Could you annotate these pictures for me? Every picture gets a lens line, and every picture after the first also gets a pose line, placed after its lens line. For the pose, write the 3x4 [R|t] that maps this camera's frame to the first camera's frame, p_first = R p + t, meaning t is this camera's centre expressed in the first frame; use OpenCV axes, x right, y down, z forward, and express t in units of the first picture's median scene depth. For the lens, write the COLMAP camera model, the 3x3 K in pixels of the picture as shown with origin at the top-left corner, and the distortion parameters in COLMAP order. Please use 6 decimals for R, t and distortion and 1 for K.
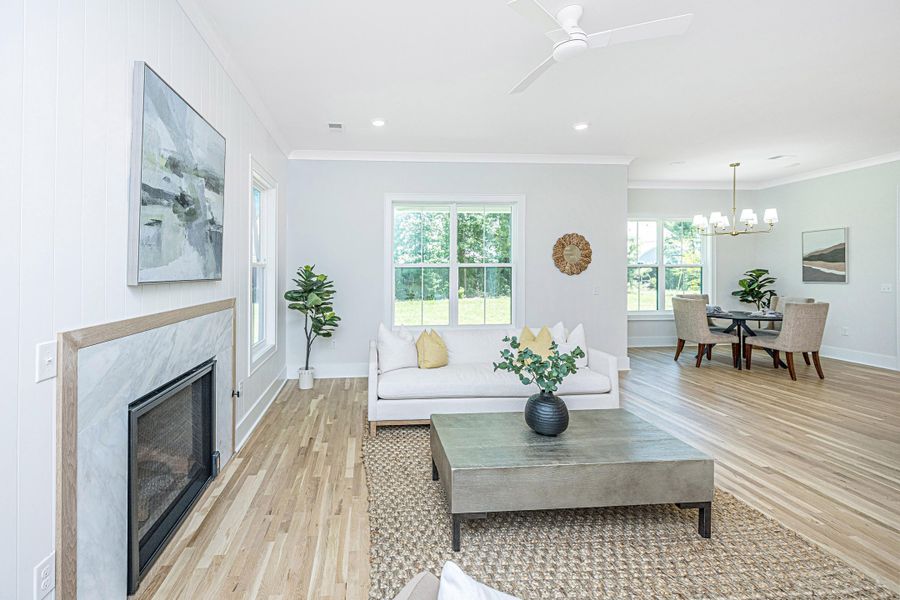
lens RADIAL K [[375.0, 0, 450.0], [0, 375.0, 268.3], [0, 0, 1]] dist [0.001011, 0.000133]
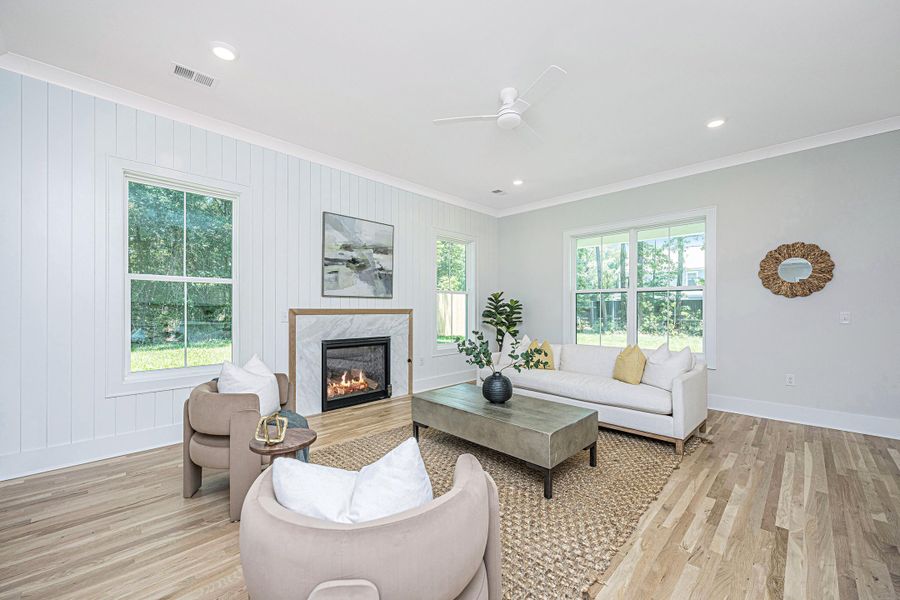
lens RADIAL K [[352.9, 0, 461.2], [0, 352.9, 303.1], [0, 0, 1]] dist [-0.001136, -0.000237]
pose [[0.670966, -0.009937, -0.741422, 1.001514], [0.008848, 0.999946, -0.005395, 0.069630], [0.741435, -0.002940, 0.671018, 0.026641]]
